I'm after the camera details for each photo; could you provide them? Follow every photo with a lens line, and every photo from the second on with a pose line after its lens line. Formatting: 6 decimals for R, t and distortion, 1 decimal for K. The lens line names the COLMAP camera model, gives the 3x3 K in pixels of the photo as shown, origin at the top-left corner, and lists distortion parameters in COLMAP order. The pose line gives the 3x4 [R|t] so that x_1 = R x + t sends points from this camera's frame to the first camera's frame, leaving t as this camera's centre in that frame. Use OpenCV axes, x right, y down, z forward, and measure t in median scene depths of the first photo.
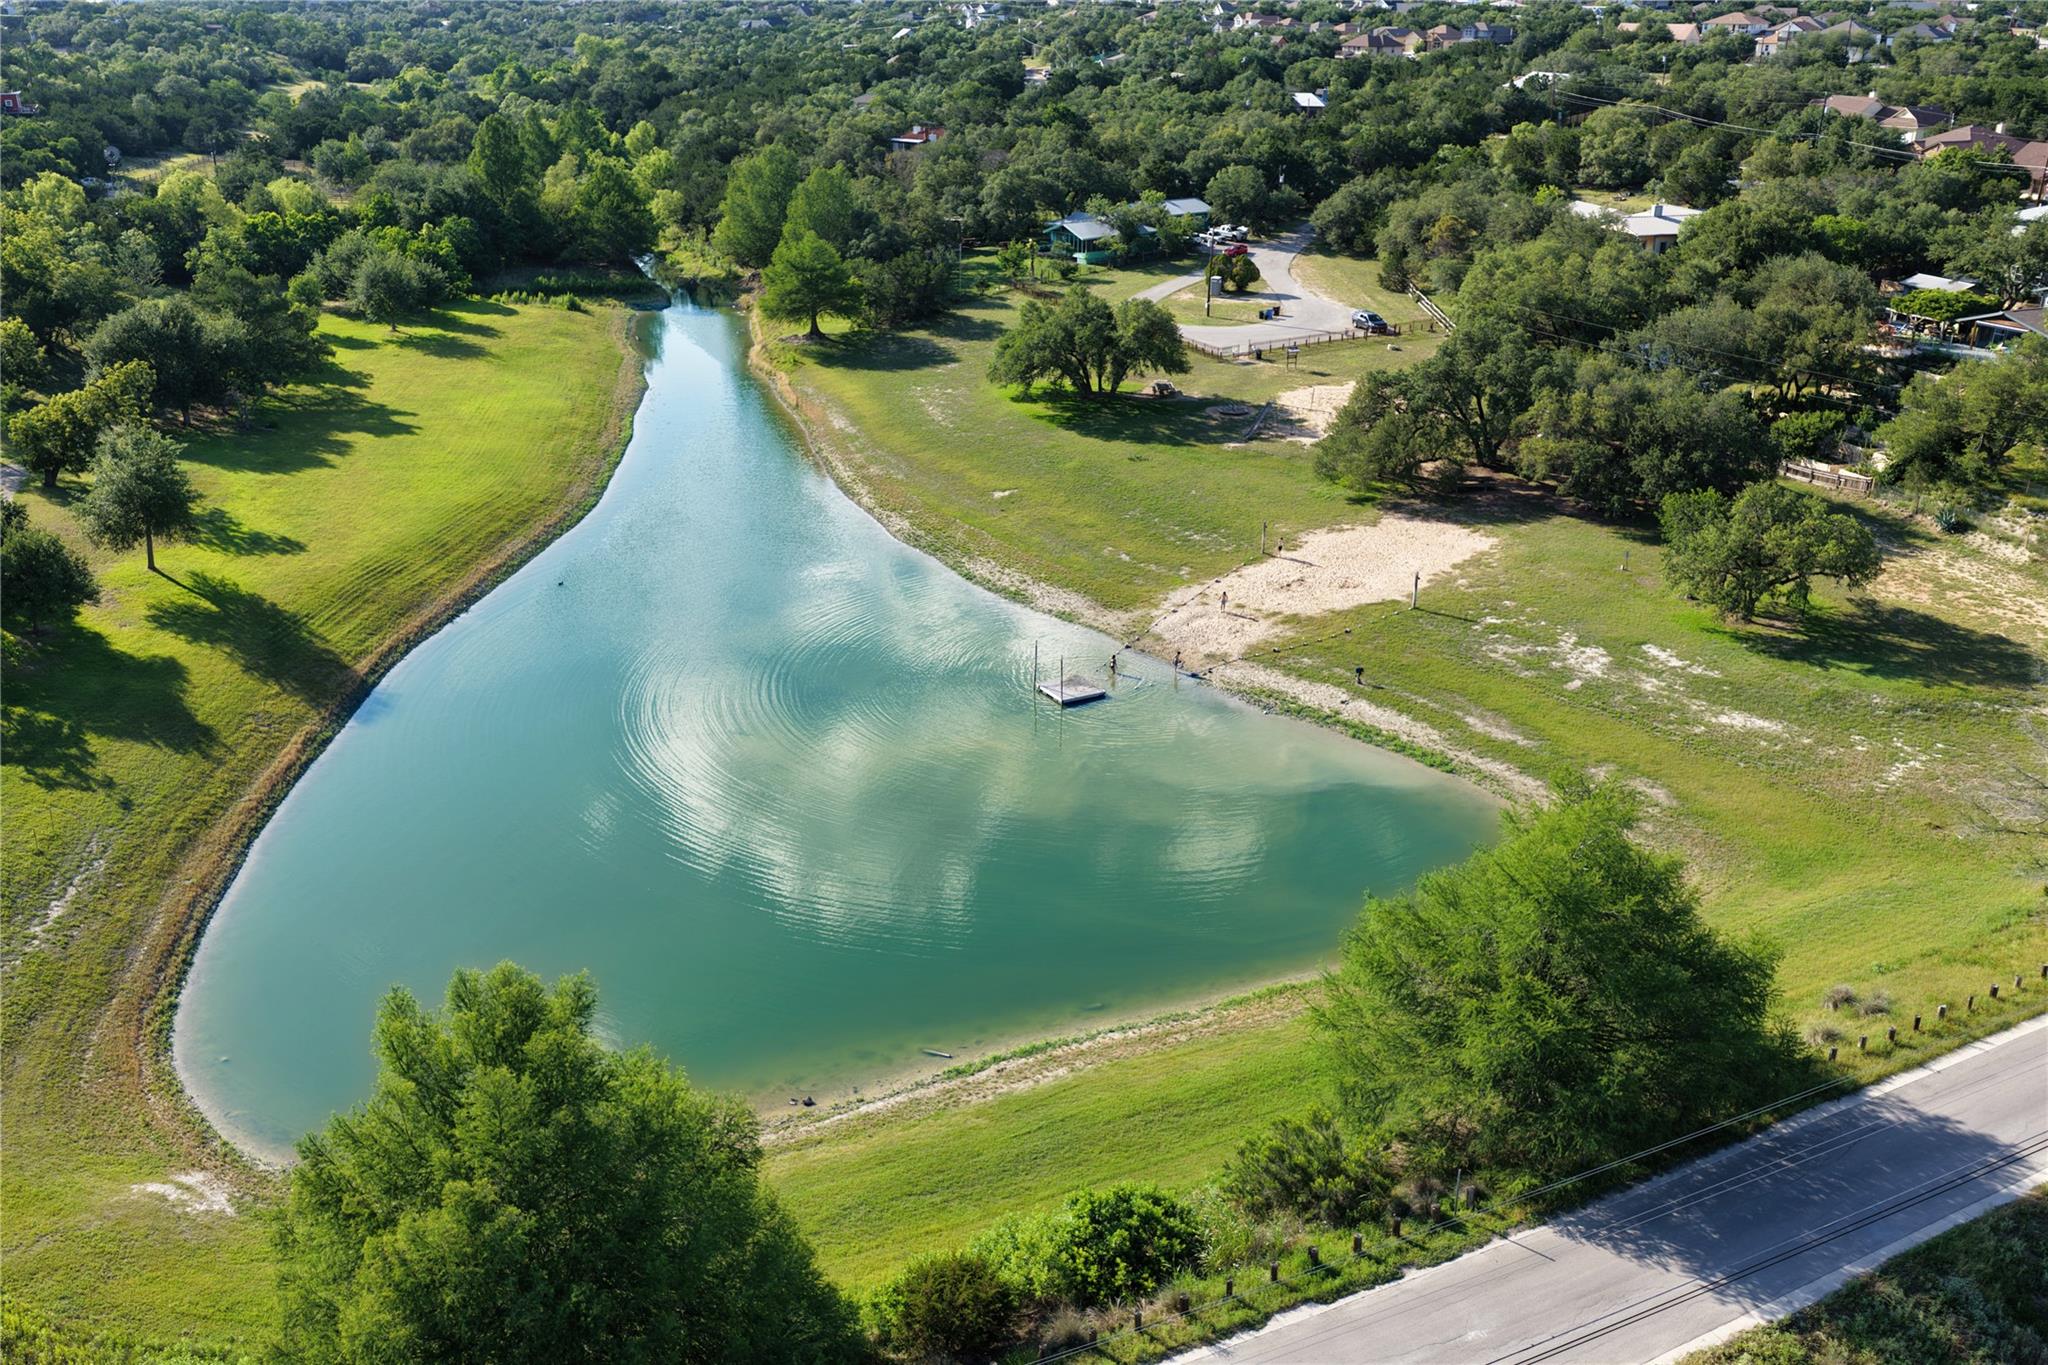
lens RADIAL K [[1727.7, 0, 1024.0], [0, 1727.7, 682.5], [0, 0, 1]] dist [-0.007794, 0.008817]
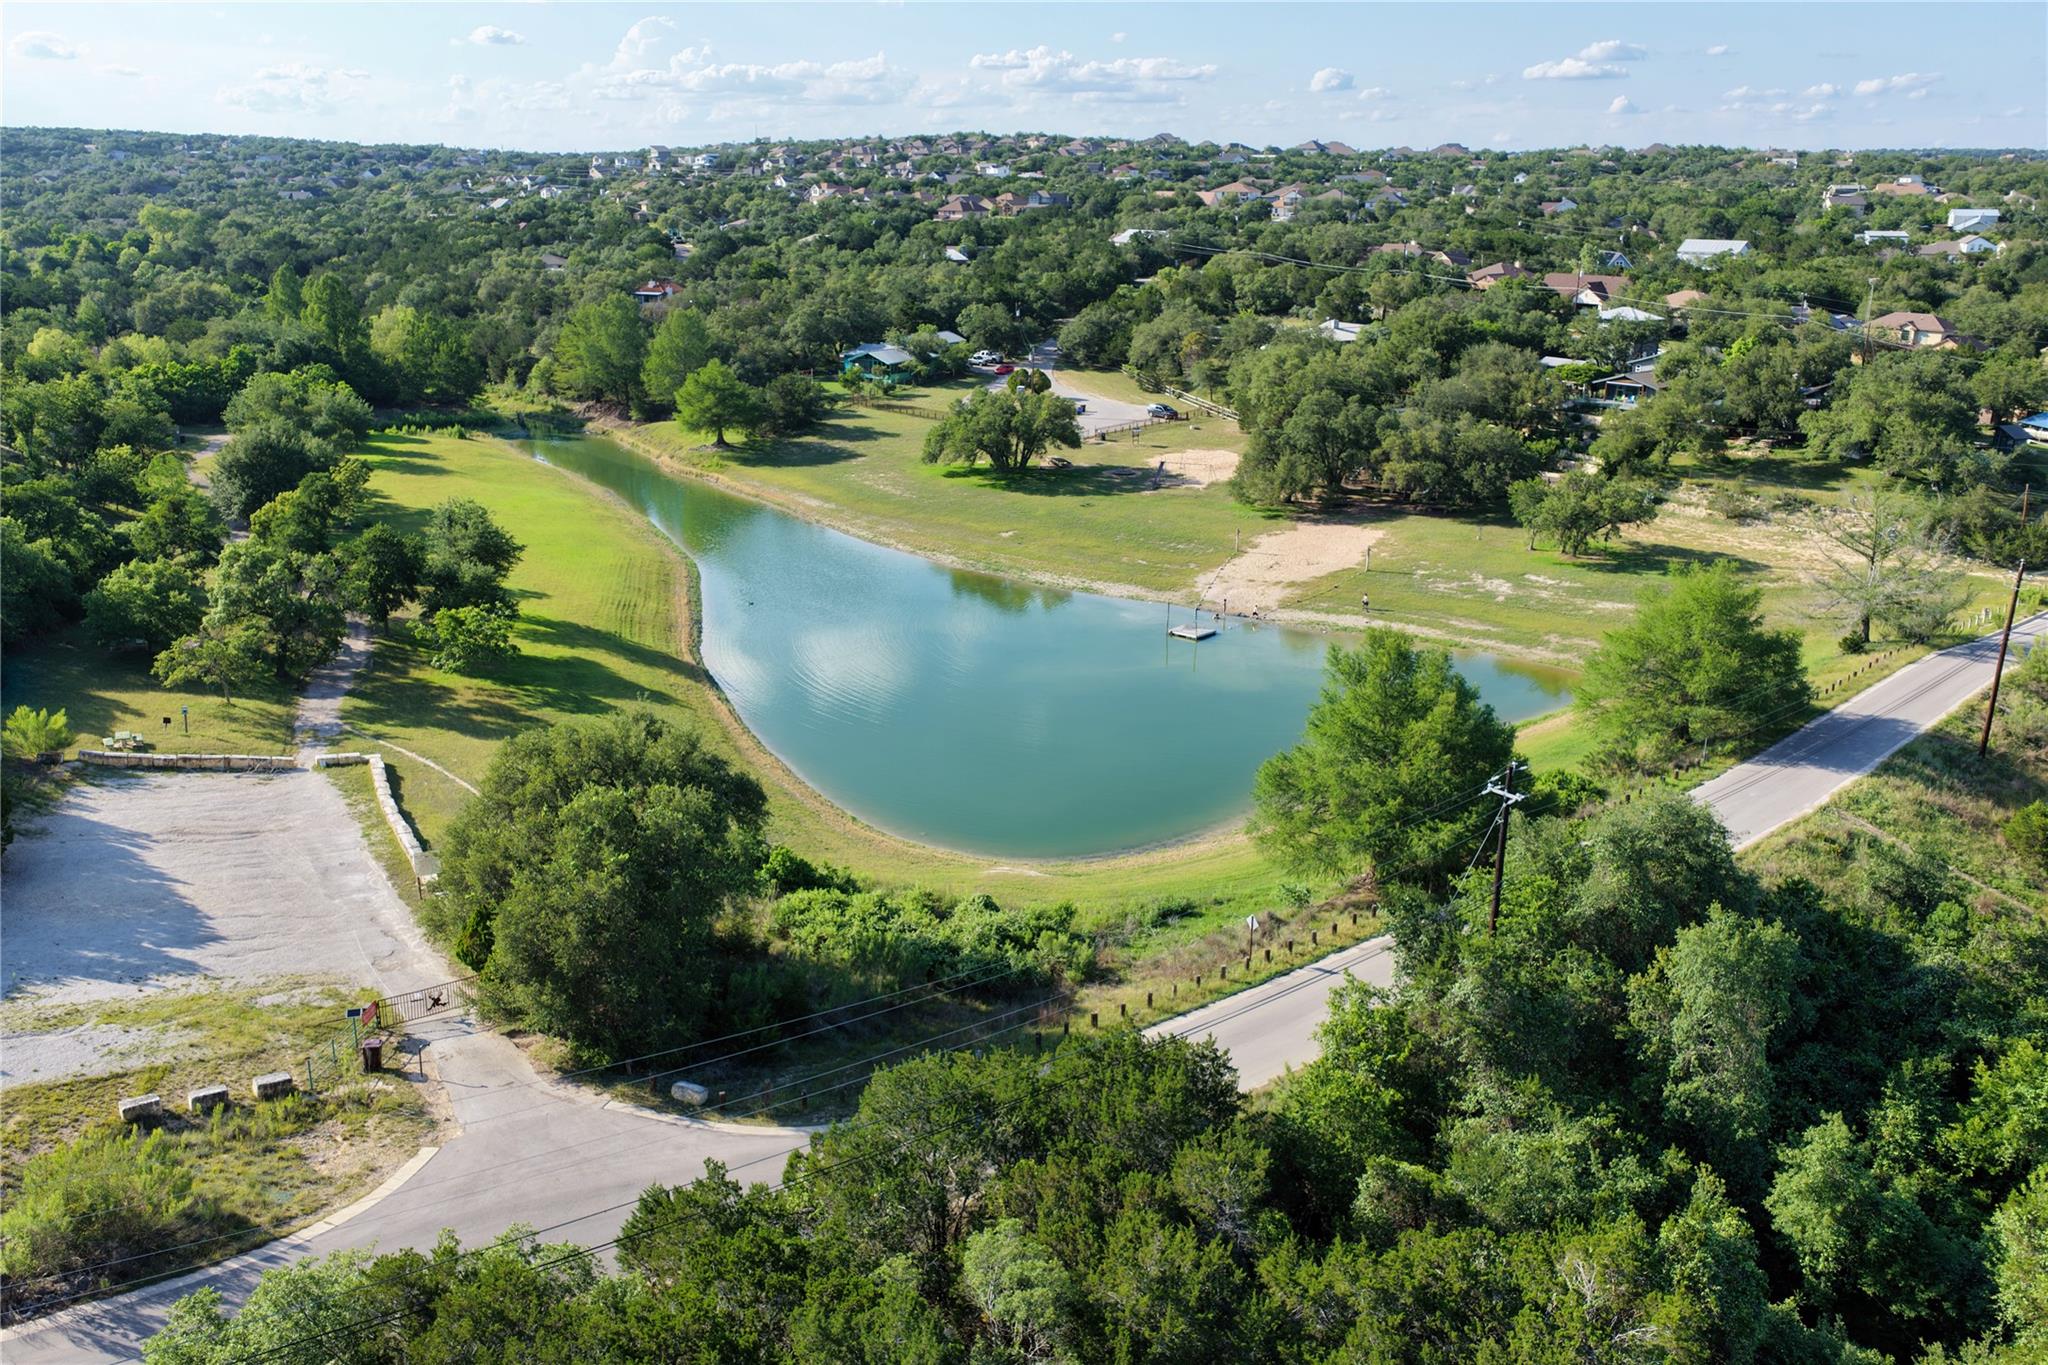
lens RADIAL K [[1727.7, 0, 1024.0], [0, 1727.7, 682.5], [0, 0, 1]] dist [-0.007794, 0.008817]
pose [[0.949567, -0.088010, 0.300961, -0.344207], [0.114398, 0.990882, -0.071173, 0.083790], [-0.291953, 0.102012, 0.950977, -0.214577]]
